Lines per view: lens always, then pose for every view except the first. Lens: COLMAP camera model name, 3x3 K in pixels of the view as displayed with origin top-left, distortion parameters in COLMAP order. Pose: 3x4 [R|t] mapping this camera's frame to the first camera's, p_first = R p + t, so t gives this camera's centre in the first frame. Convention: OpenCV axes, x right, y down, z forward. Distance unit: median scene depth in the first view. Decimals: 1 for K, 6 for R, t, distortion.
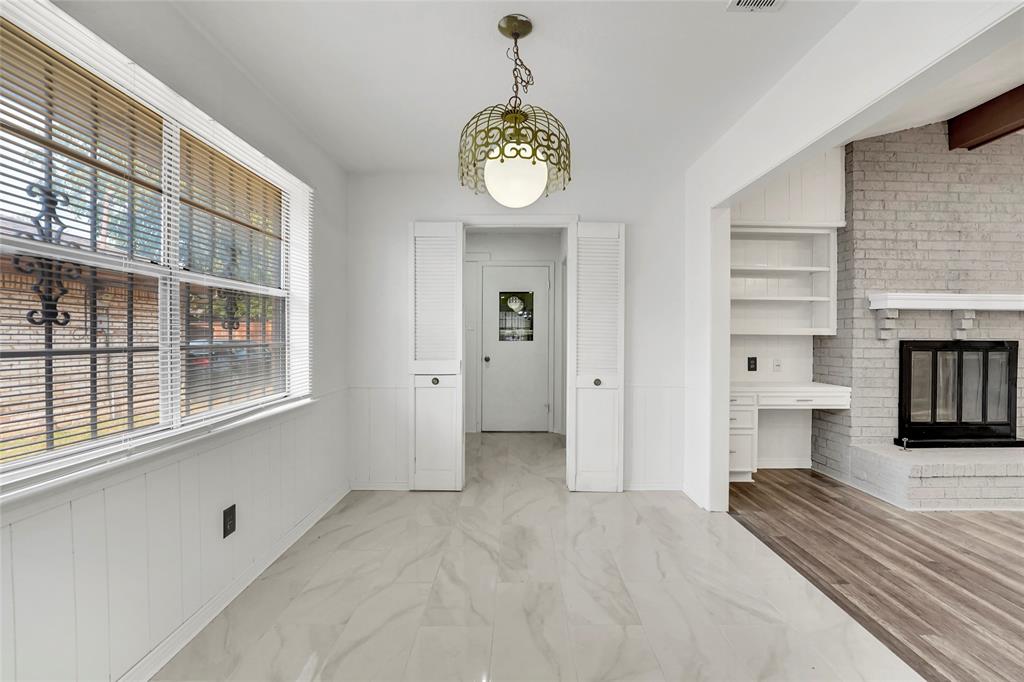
lens RADIAL K [[435.5, 0, 511.3], [0, 435.5, 339.3], [0, 0, 1]] dist [-0.011609, 0.000032]
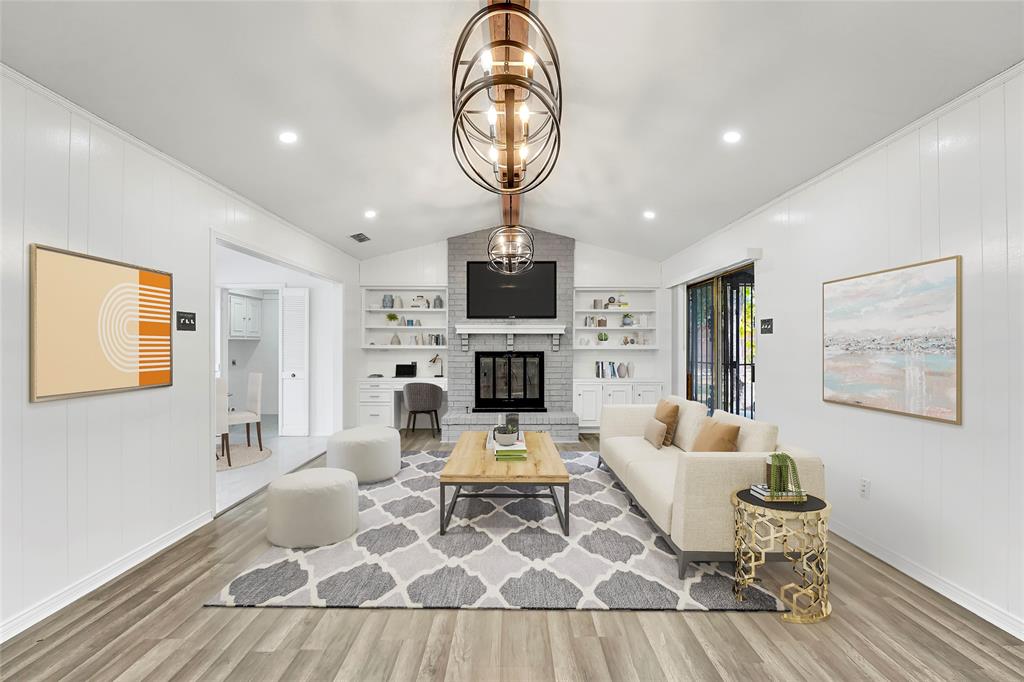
lens RADIAL K [[435.5, 0, 511.3], [0, 435.5, 339.3], [0, 0, 1]] dist [-0.011609, 0.000032]
pose [[0.999873, -0.006686, -0.014446, 1.142730], [0.006368, 0.999740, -0.021894, -0.007300], [0.014589, 0.021800, 0.999656, -0.807550]]
